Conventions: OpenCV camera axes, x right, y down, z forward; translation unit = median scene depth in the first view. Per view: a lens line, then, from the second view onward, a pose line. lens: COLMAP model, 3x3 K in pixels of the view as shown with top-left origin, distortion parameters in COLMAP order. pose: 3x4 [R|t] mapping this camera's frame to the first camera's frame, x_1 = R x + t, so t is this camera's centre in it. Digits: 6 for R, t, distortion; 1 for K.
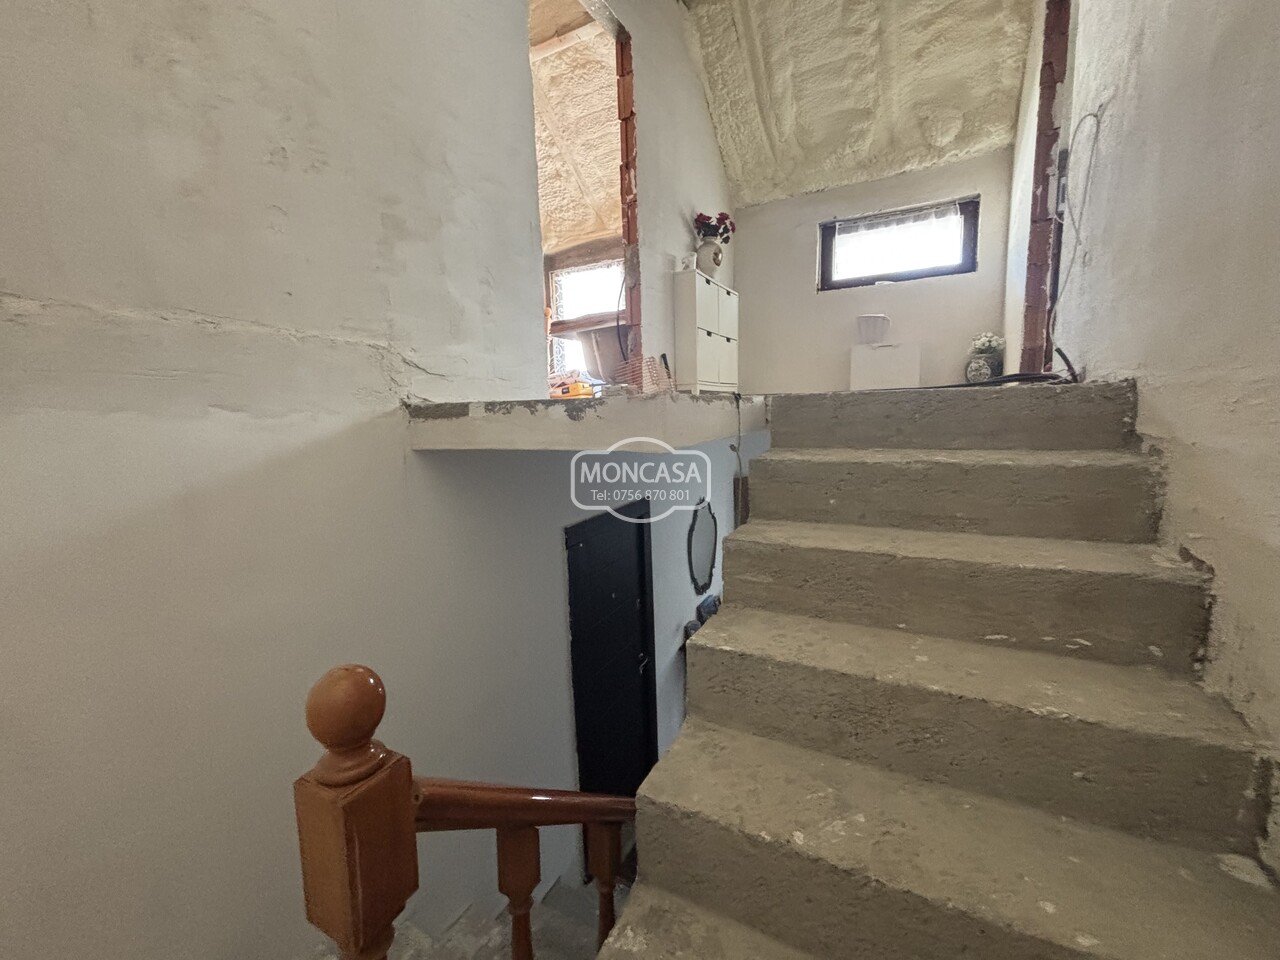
lens RADIAL K [[515.2, 0, 636.8], [0, 515.2, 477.5], [0, 0, 1]] dist [-0.002027, 0.000276]
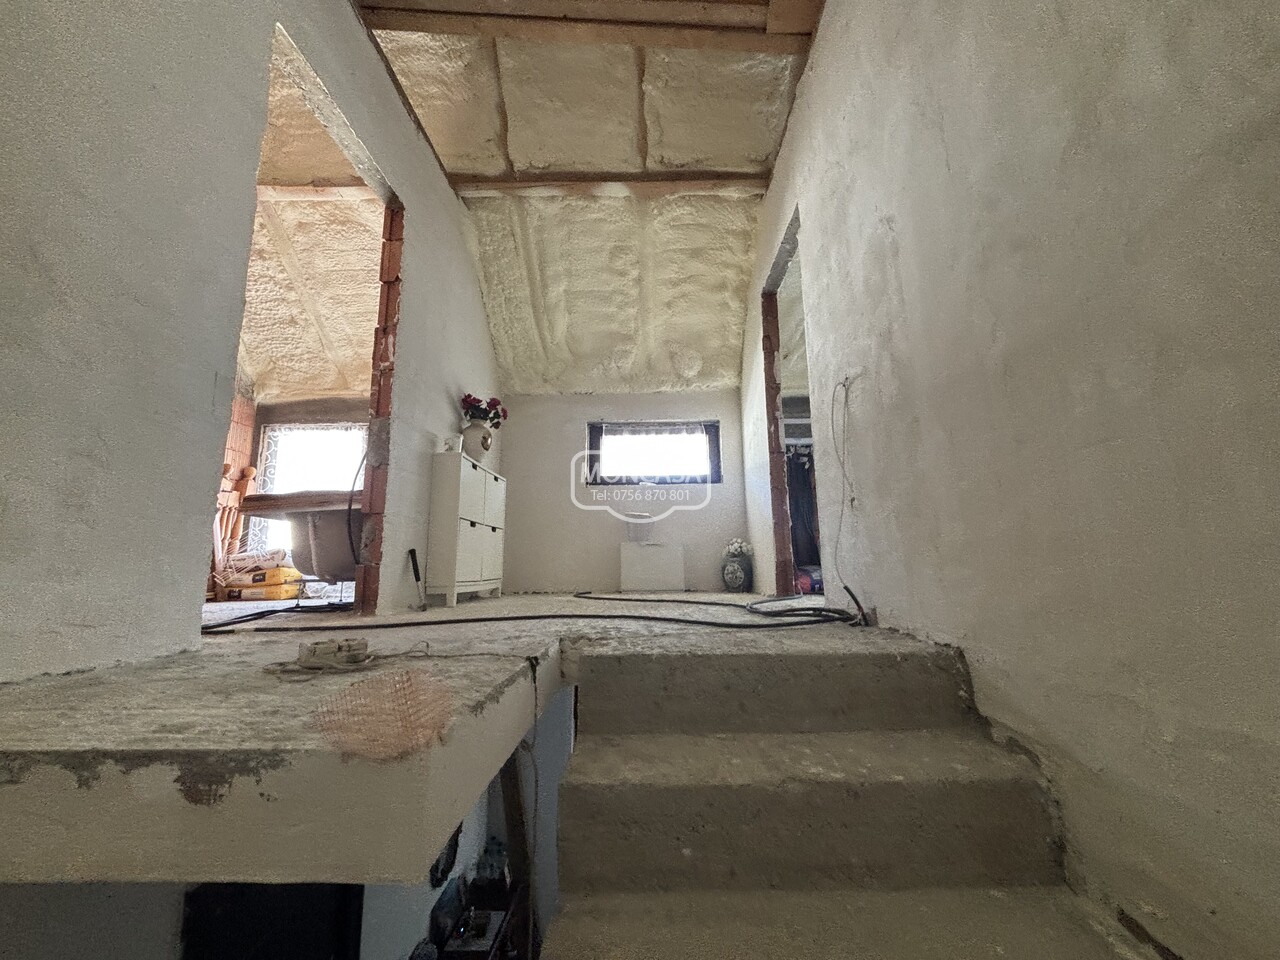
lens RADIAL K [[515.2, 0, 636.8], [0, 515.2, 477.5], [0, 0, 1]] dist [-0.002027, 0.000276]
pose [[0.888847, 0.099574, 0.447253, -0.004665], [0.045104, 0.952347, -0.301663, -0.086612], [-0.455978, 0.288305, 0.842000, 0.144526]]
